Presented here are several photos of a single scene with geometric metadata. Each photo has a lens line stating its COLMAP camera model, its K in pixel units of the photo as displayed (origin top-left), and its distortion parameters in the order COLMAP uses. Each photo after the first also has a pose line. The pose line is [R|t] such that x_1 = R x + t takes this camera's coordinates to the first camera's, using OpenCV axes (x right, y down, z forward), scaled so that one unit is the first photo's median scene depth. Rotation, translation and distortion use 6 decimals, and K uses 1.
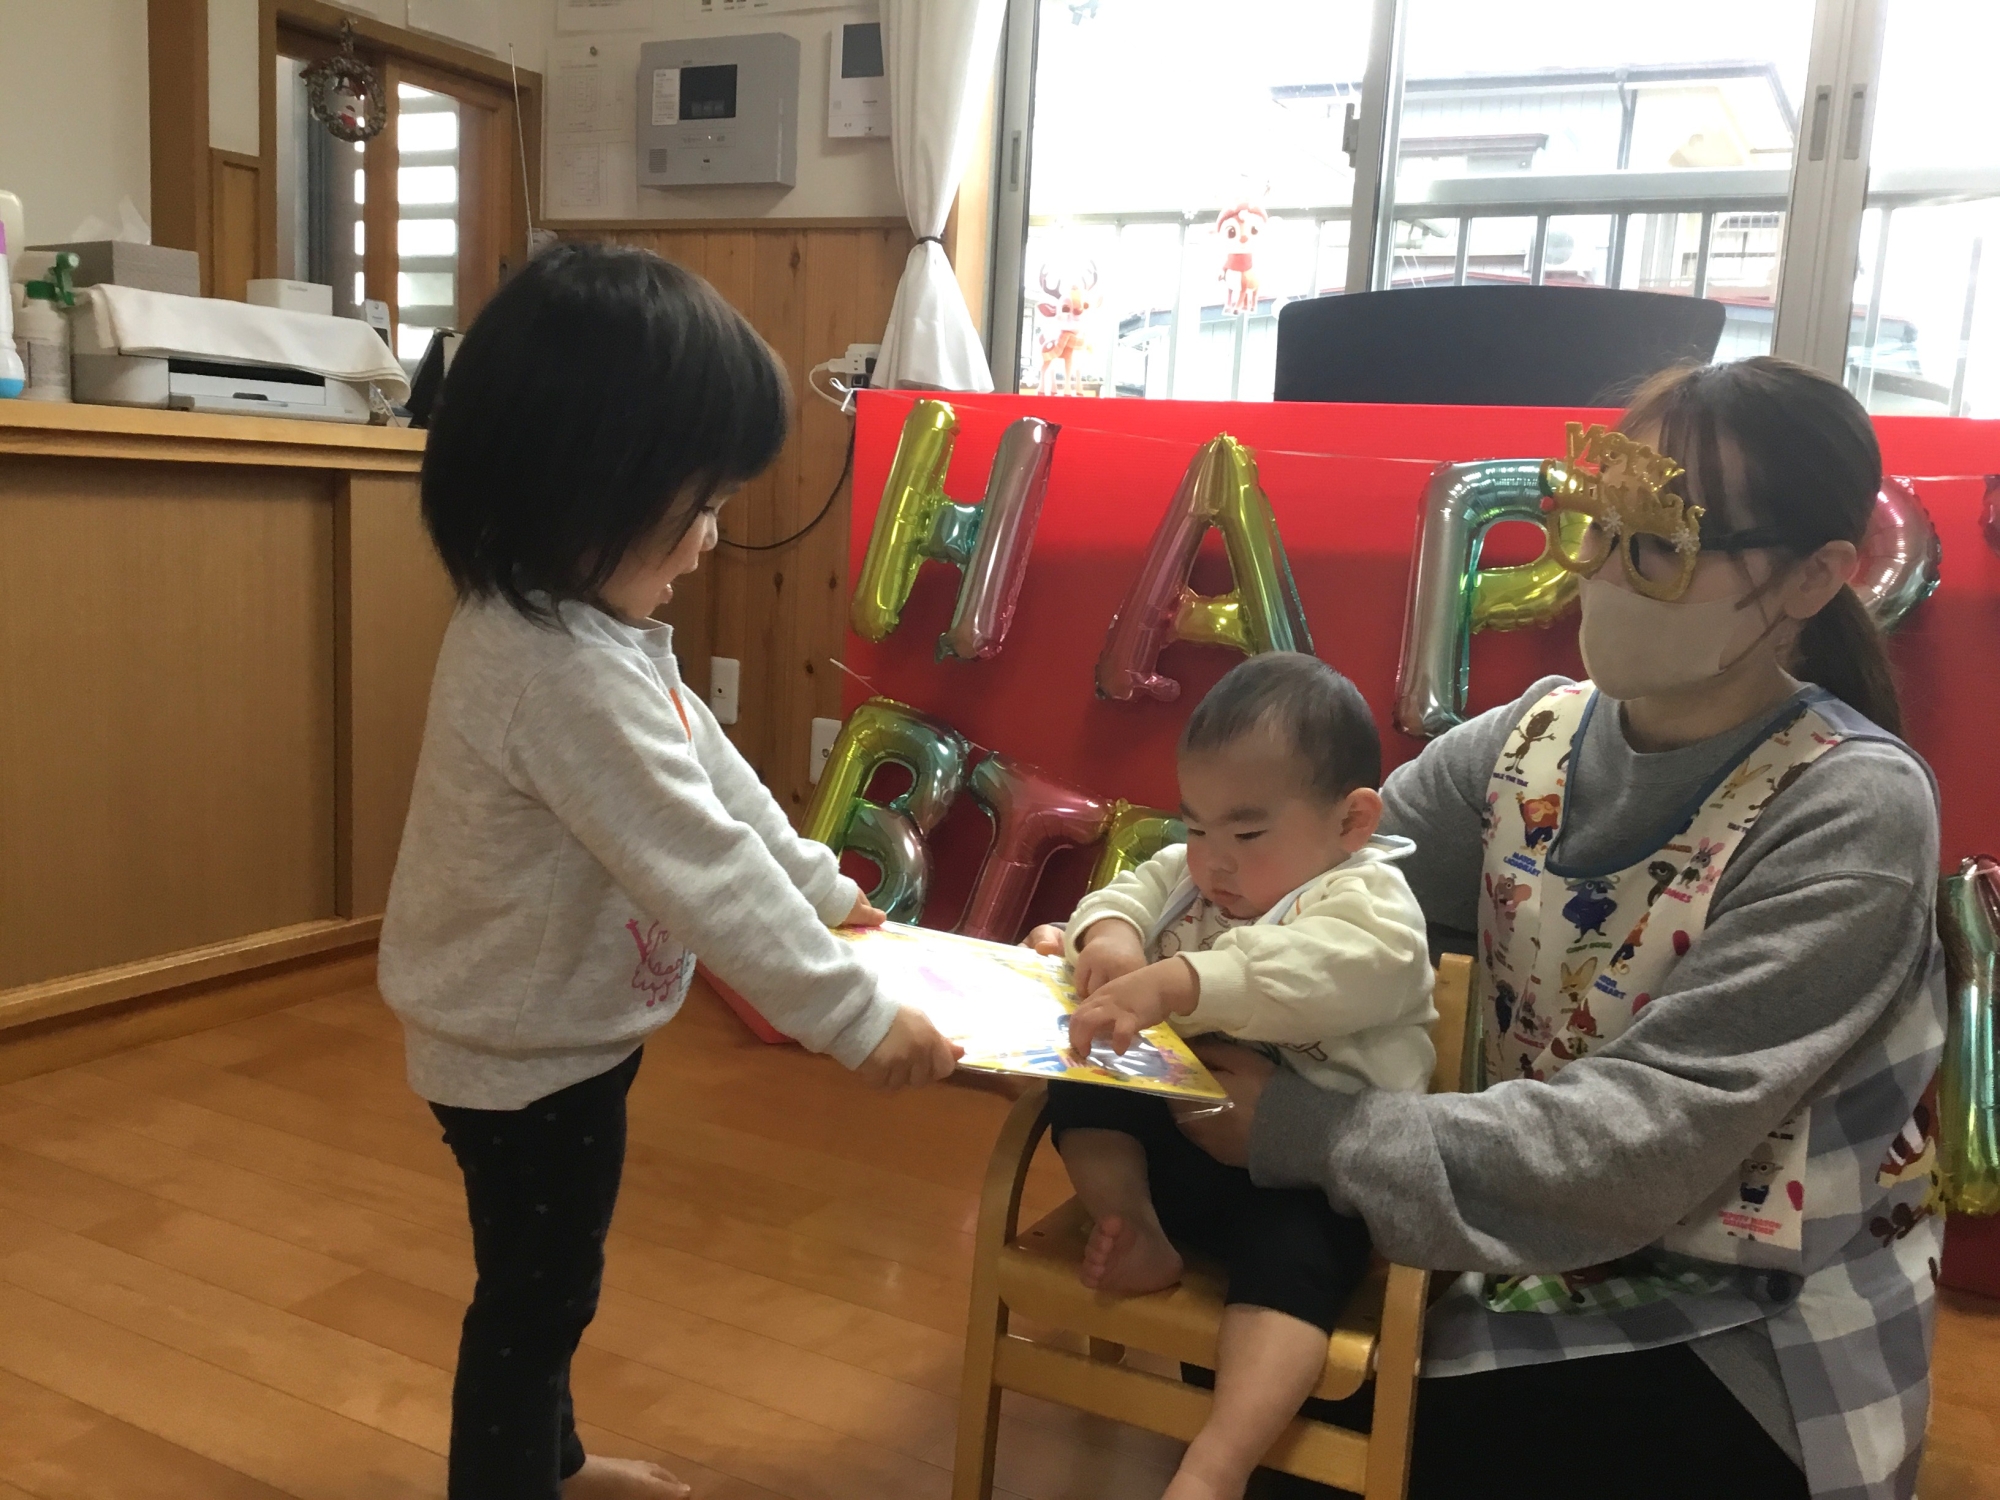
lens RADIAL K [[1817.6, 0, 977.7], [0, 1817.6, 771.2], [0, 0, 1]] dist [0.076394, -0.141467]
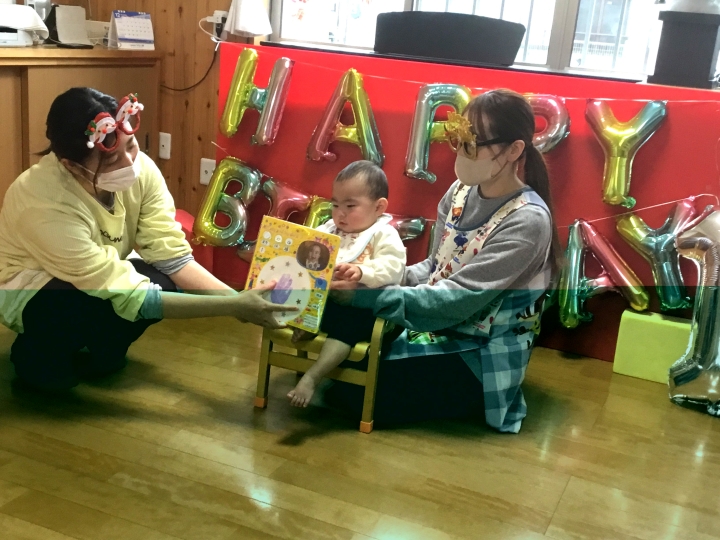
lens RADIAL K [[915.8, 0, 360.0], [0, 915.8, 270.0], [0, 0, 1]] dist [0.032648, 0.073936]
pose [[0.994587, 0.004155, 0.103819, -0.000874], [-0.016452, 0.992893, 0.117871, -0.037576], [-0.102592, -0.118941, 0.987587, -0.431921]]
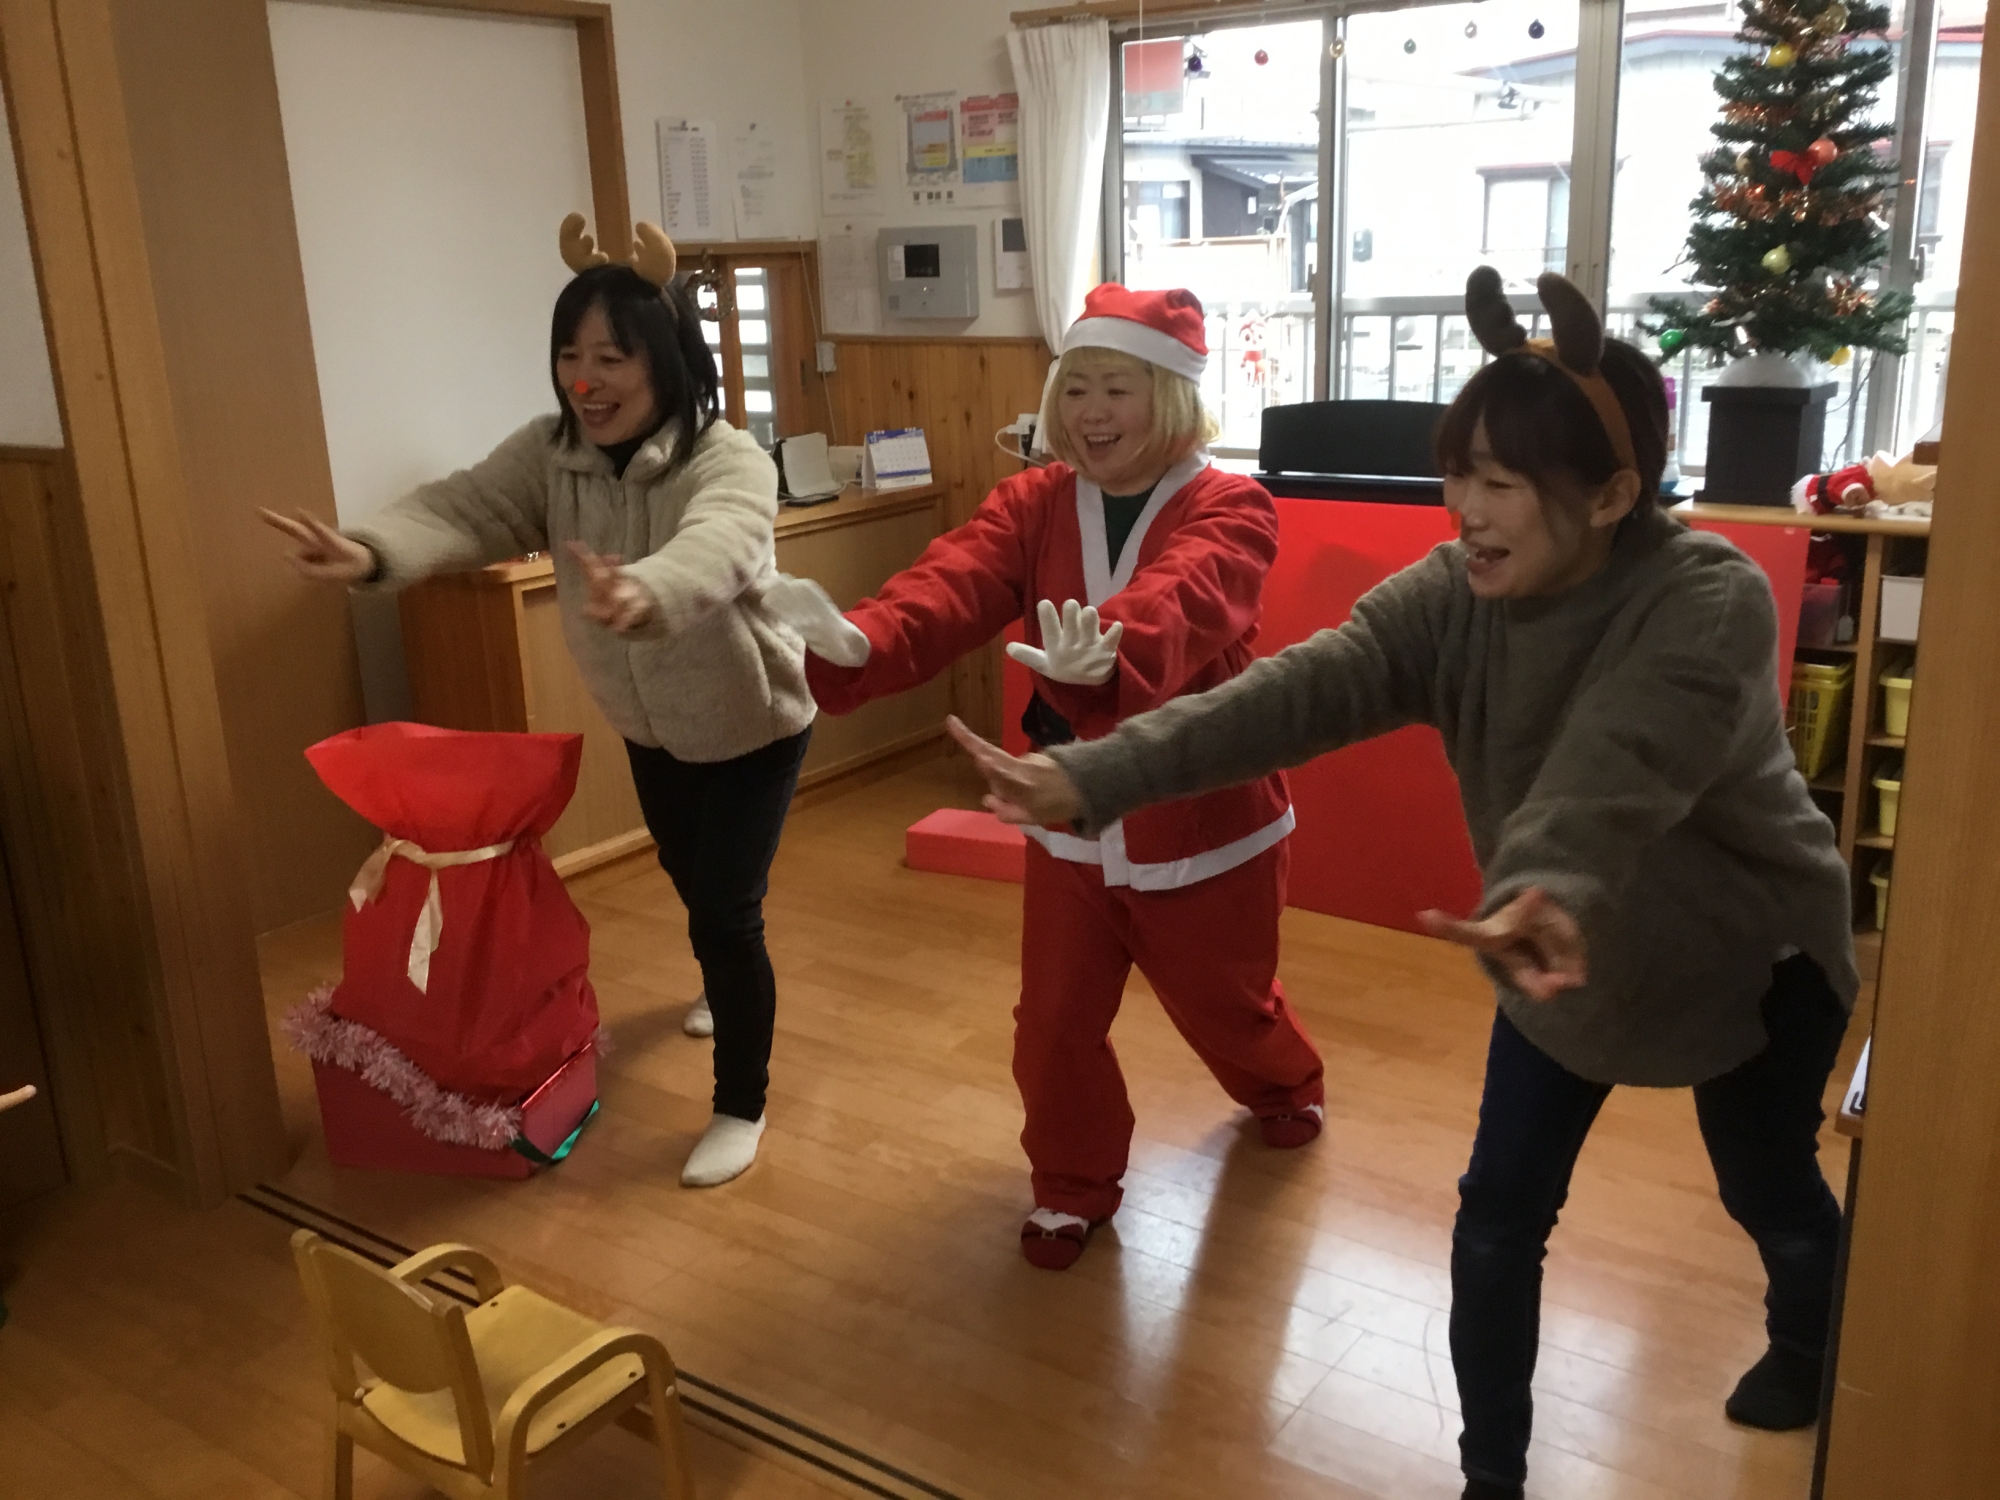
lens RADIAL K [[1758.8, 0, 1001.9], [0, 1758.8, 802.9], [0, 0, 1]] dist [0.086301, -0.126380]
pose [[0.990149, -0.048251, -0.131443, 0.134546], [0.067051, 0.987509, 0.142585, -0.154159], [0.122921, -0.149994, 0.981016, -0.760451]]
